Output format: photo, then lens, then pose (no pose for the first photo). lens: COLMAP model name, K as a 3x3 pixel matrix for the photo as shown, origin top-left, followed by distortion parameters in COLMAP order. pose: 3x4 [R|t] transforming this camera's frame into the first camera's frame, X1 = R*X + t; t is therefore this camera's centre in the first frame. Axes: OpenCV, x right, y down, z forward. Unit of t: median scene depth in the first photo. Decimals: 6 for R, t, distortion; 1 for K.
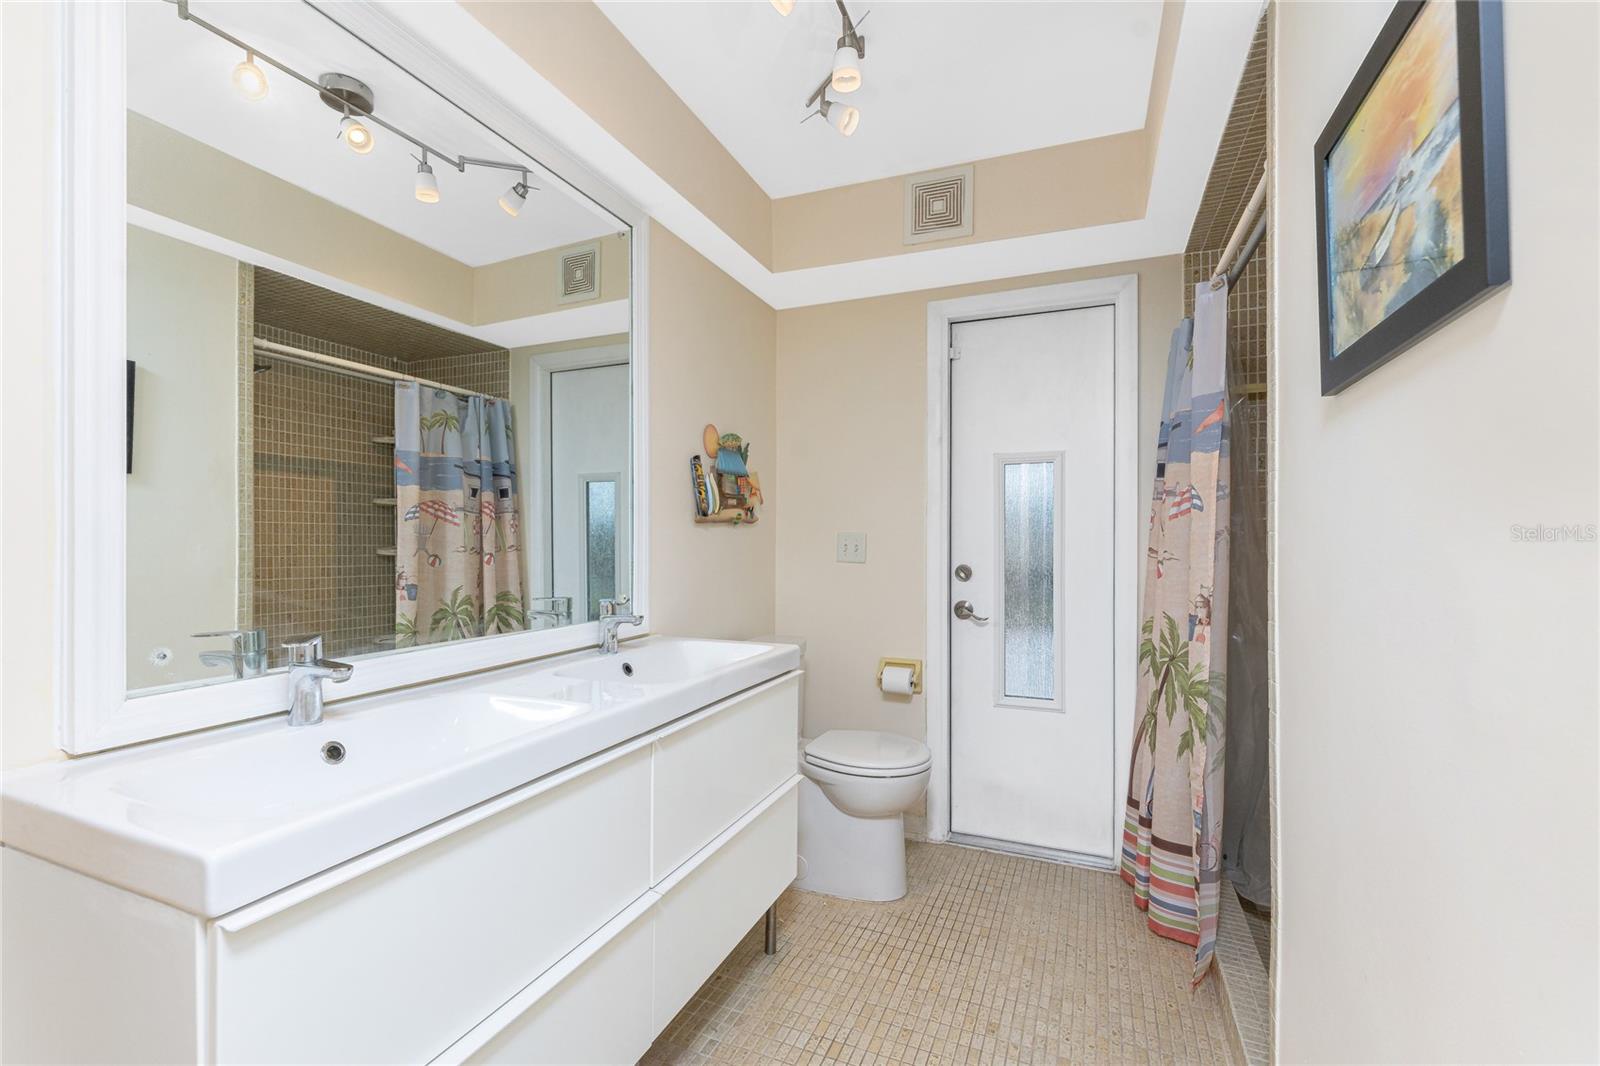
lens RADIAL K [[698.7, 0, 791.7], [0, 698.7, 526.9], [0, 0, 1]] dist [-0.009287, 0.000060]
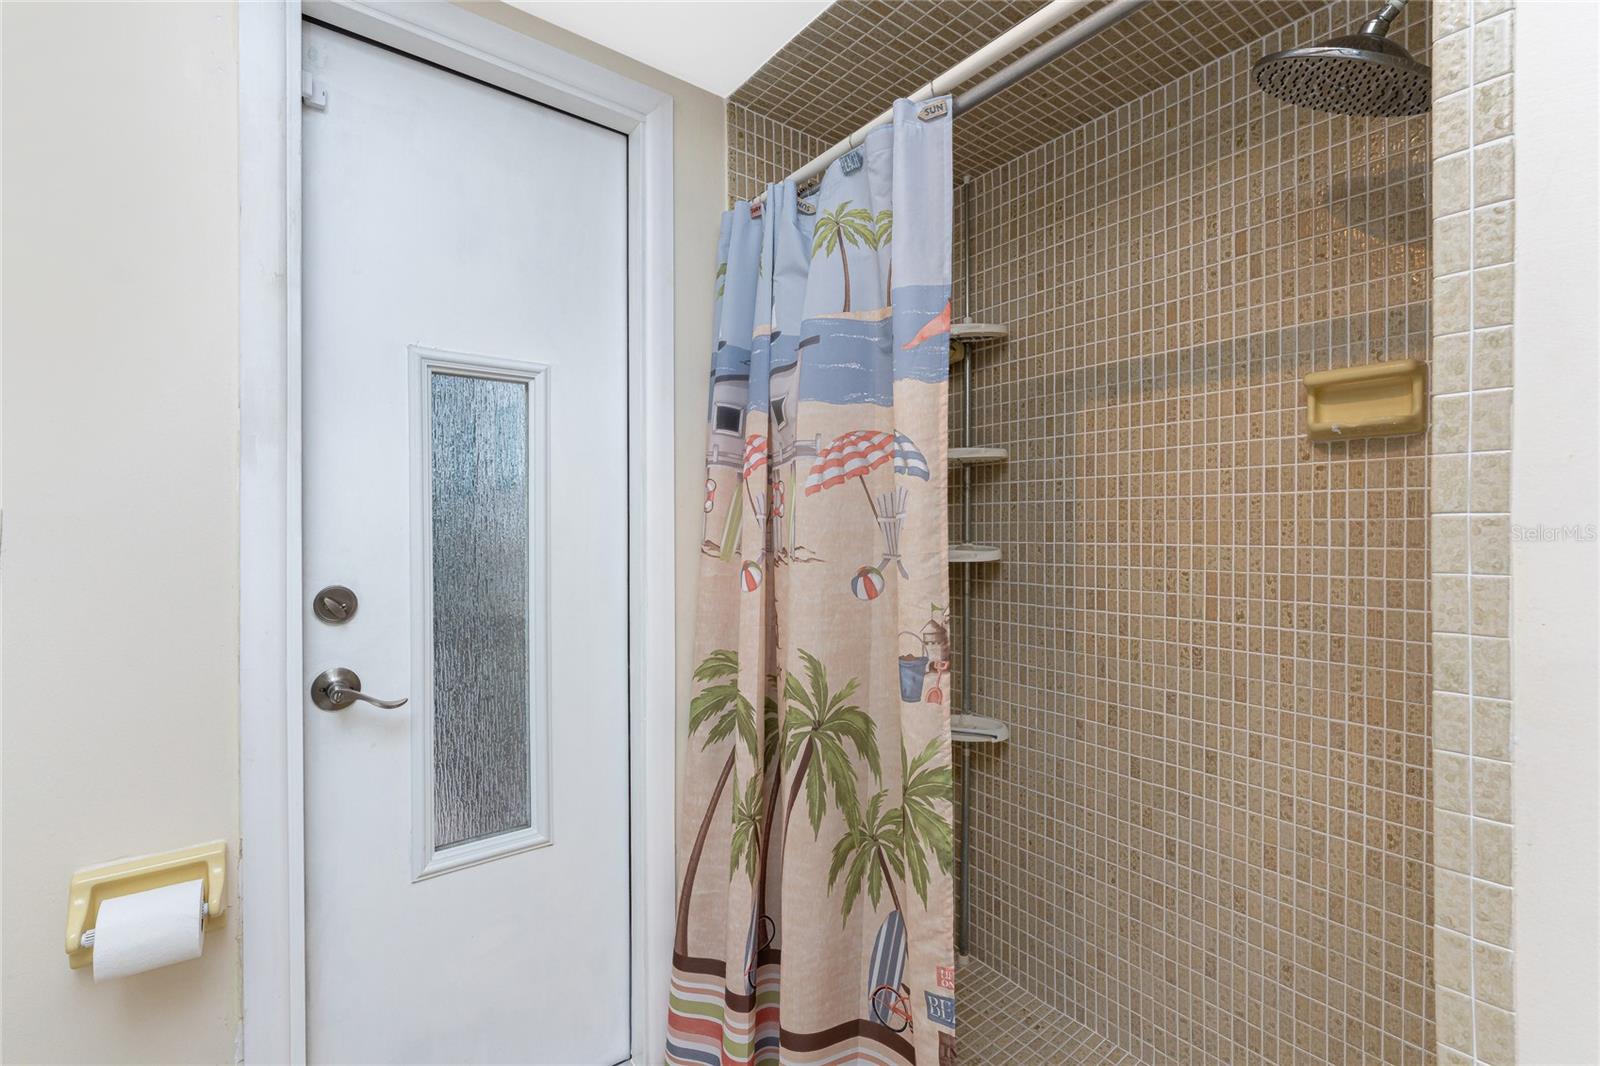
lens RADIAL K [[698.7, 0, 791.7], [0, 698.7, 526.9], [0, 0, 1]] dist [-0.009287, 0.000060]
pose [[0.503608, -0.002412, 0.863929, 0.015938], [-0.012078, 0.999879, 0.009832, 0.011758], [-0.863848, -0.015386, 0.503518, 0.713594]]
